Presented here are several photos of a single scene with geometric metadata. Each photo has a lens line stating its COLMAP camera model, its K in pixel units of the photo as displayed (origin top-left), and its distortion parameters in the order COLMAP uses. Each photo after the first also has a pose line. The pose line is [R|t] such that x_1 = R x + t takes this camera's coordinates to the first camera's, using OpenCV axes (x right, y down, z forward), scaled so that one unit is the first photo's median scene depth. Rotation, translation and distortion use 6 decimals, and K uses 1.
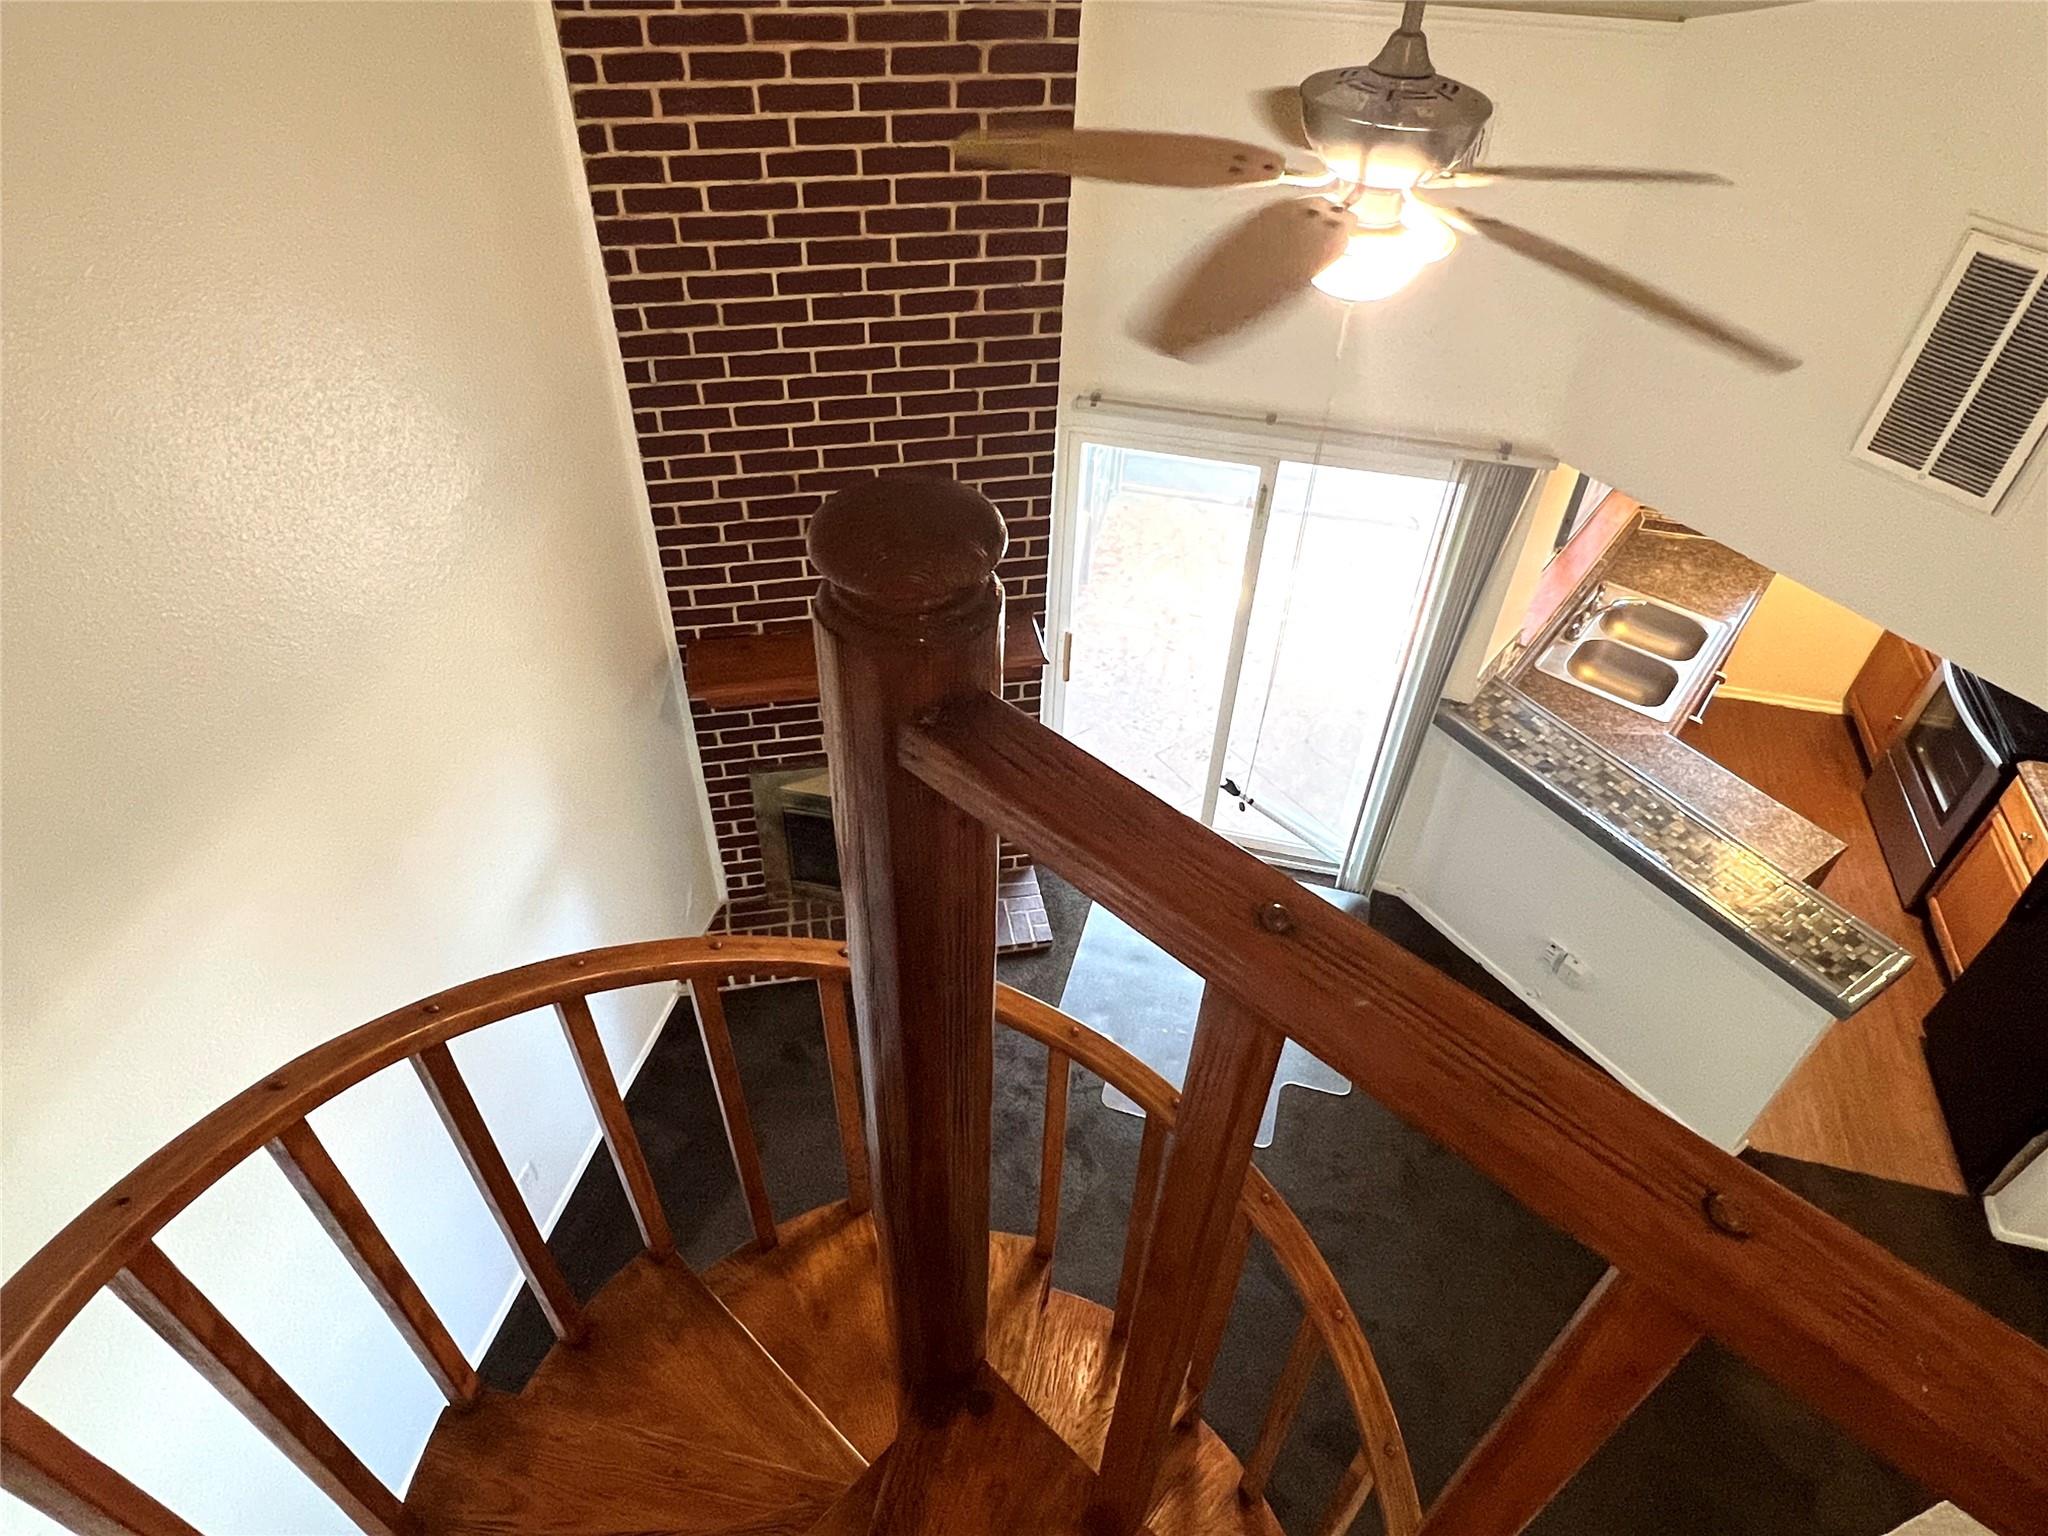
lens RADIAL K [[1269.1, 0, 1015.8], [0, 1269.1, 787.7], [0, 0, 1]] dist [0.006477, -0.001902]
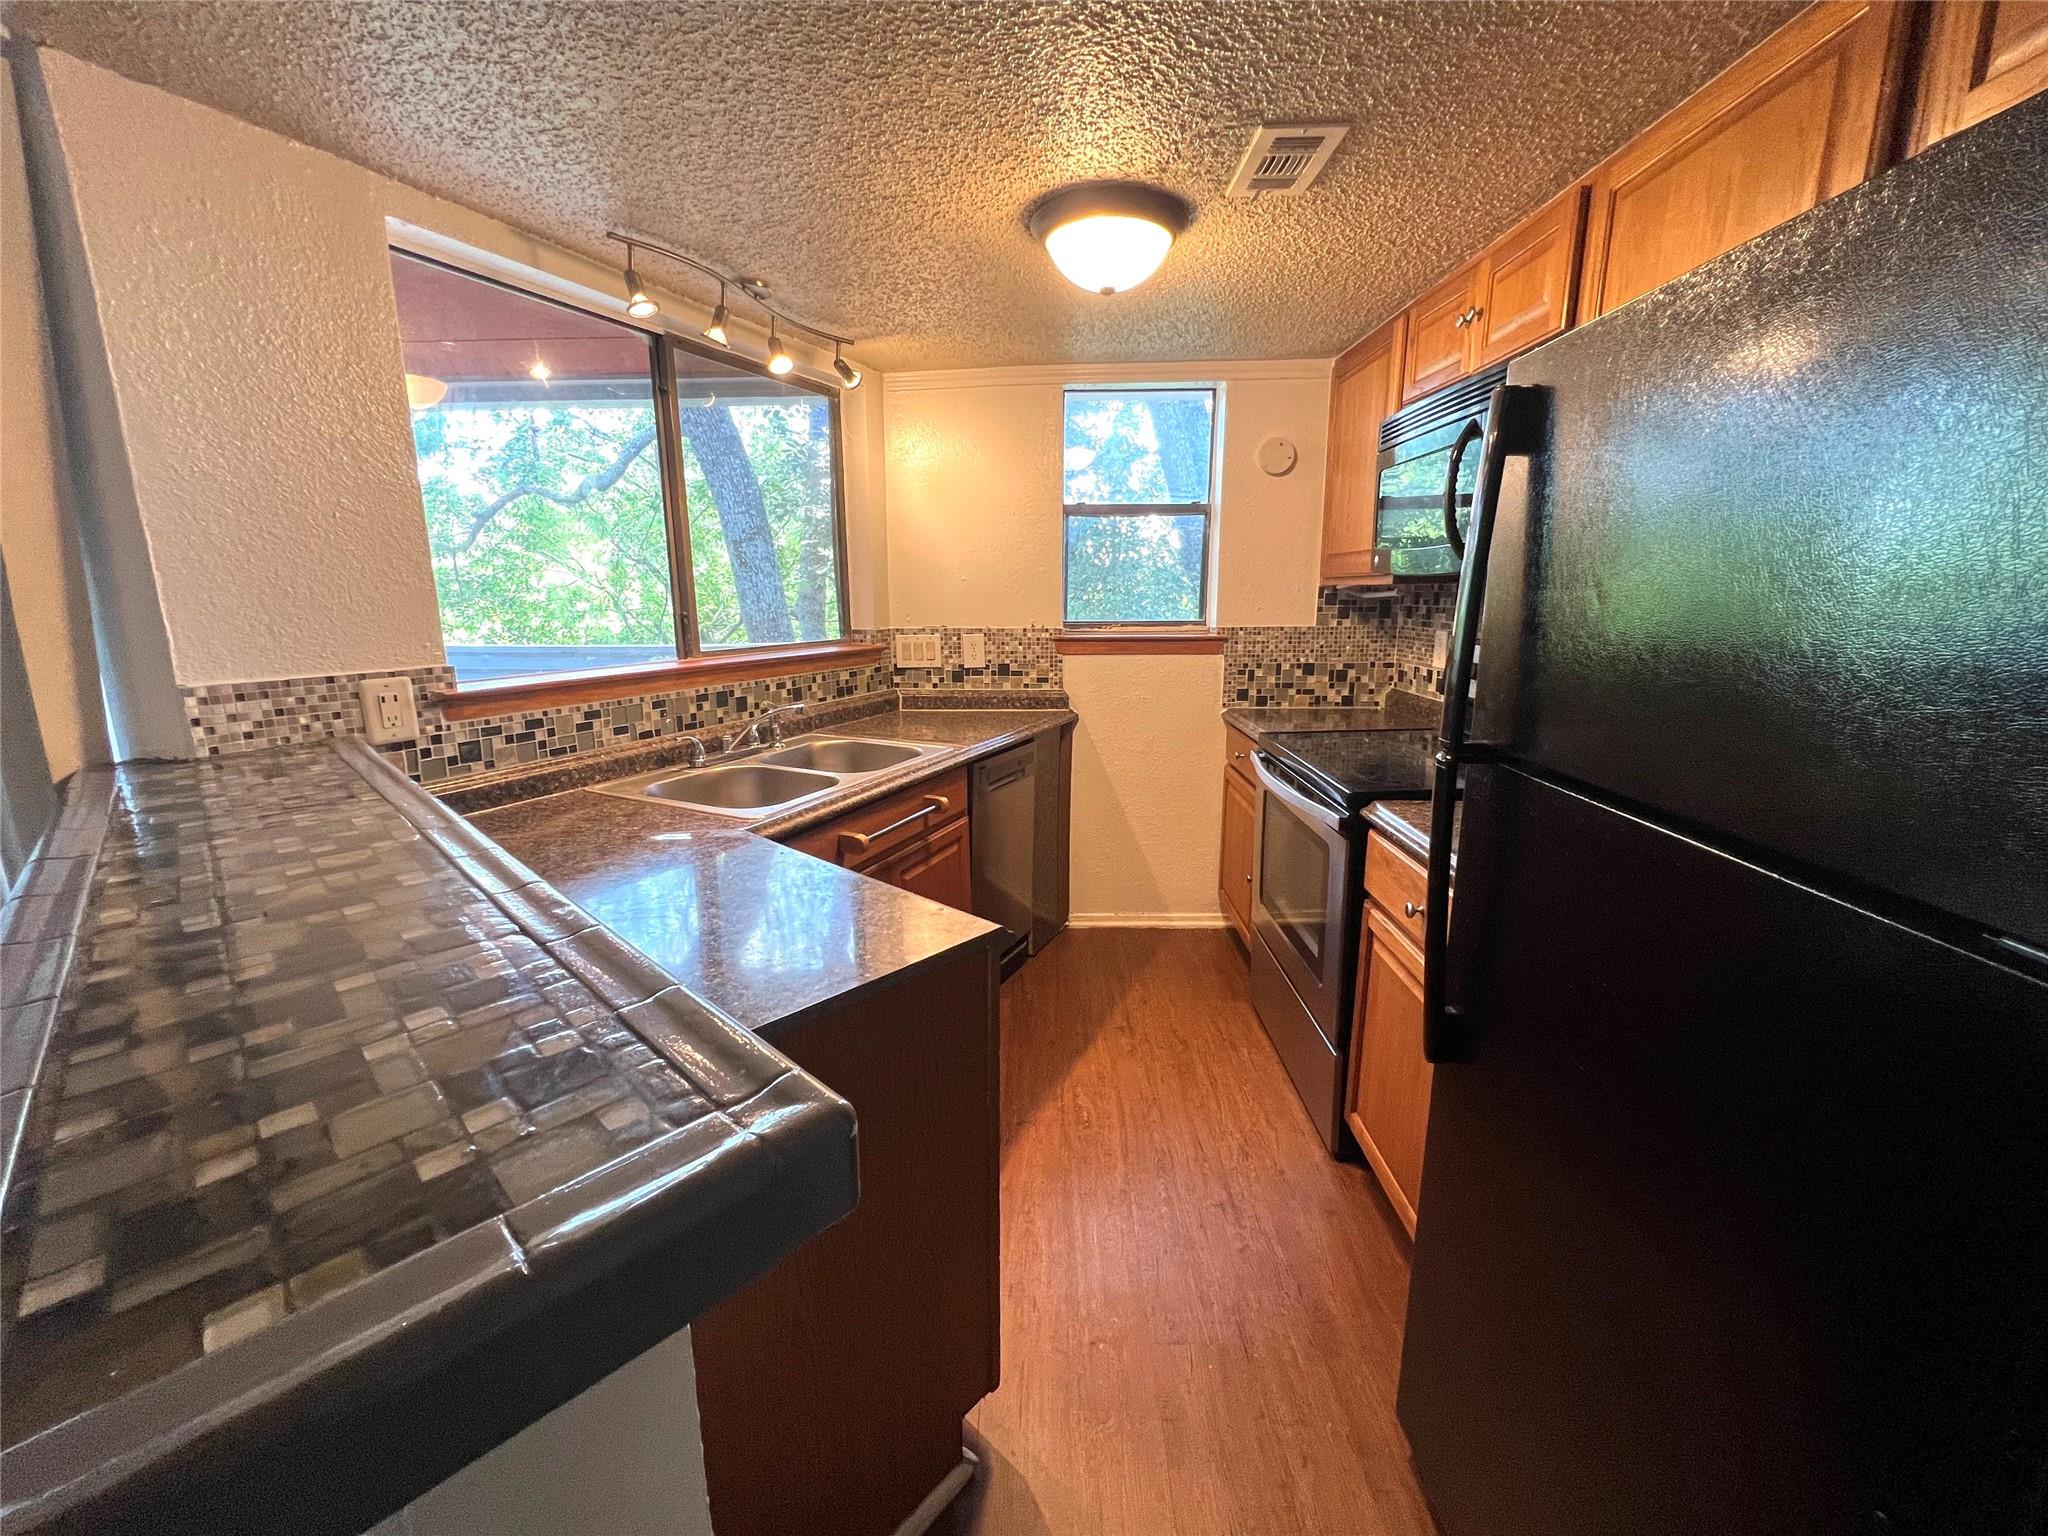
lens RADIAL K [[823.5, 0, 1020.6], [0, 823.5, 764.6], [0, 0, 1]] dist [-0.003789, 0.001352]
pose [[0.977634, -0.066841, 0.199409, 0.598160], [0.160421, 0.850139, -0.501527, 0.129085], [-0.136003, 0.522299, 0.841847, 0.740619]]
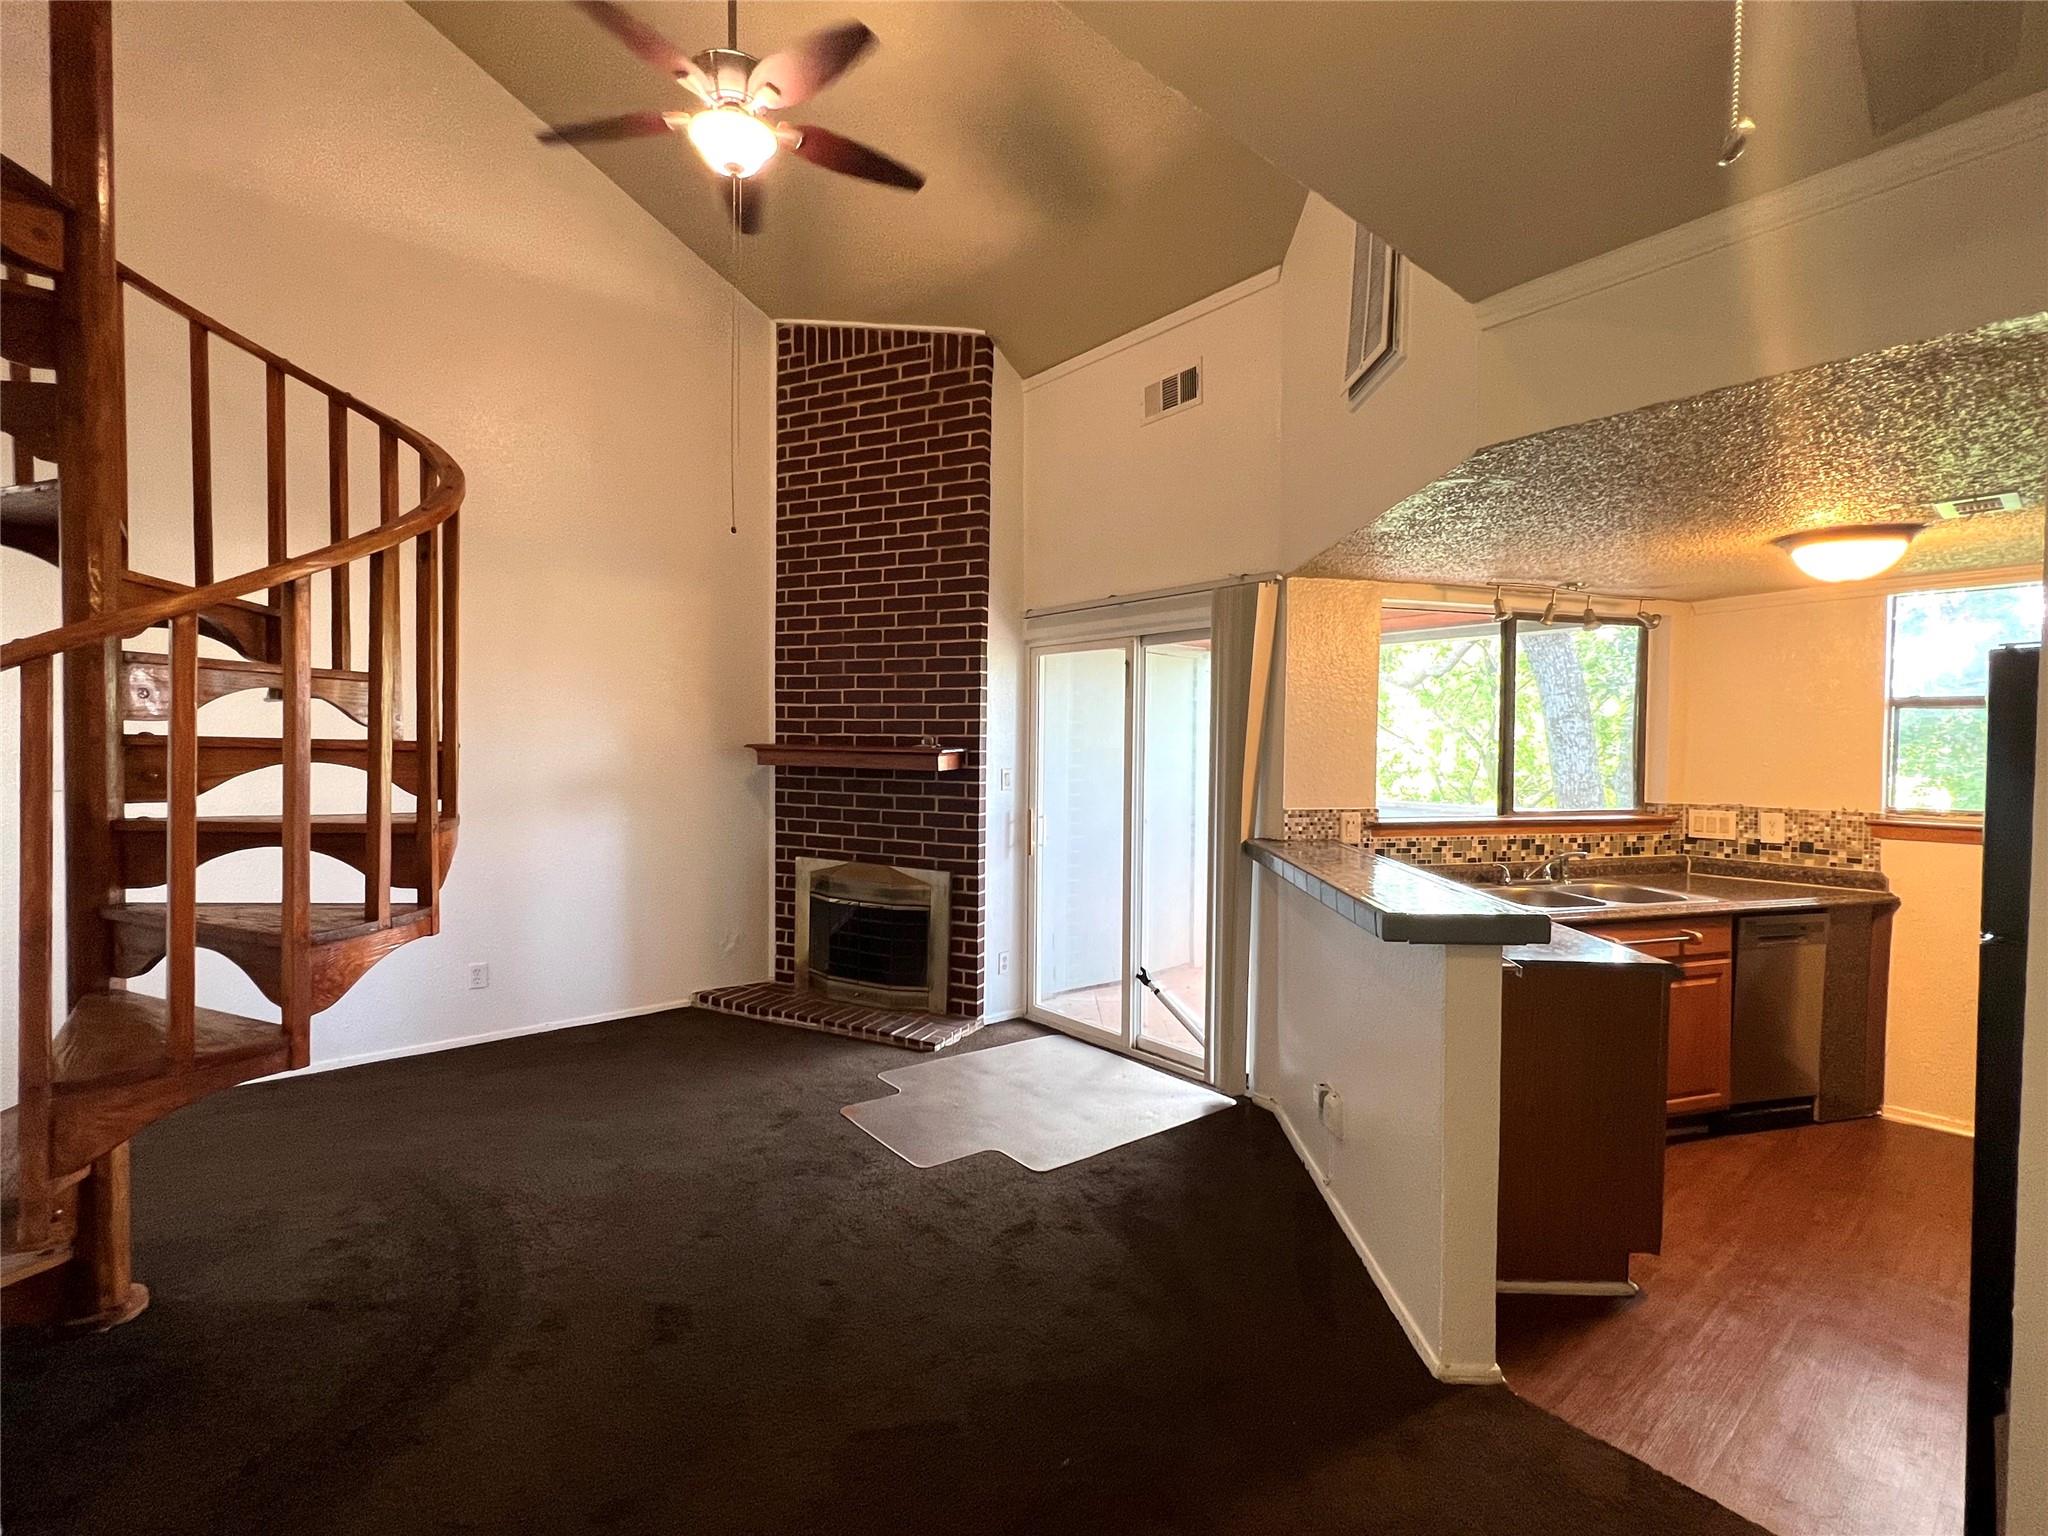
lens RADIAL K [[922.1, 0, 1023.9], [0, 922.1, 766.7], [0, 0, 1]] dist [0.001431, -0.000092]
pose [[0.802790, 0.003587, -0.596252, 0.654843], [-0.404709, 0.737641, -0.540459, 0.393743], [0.437881, 0.675183, 0.593622, 0.430566]]
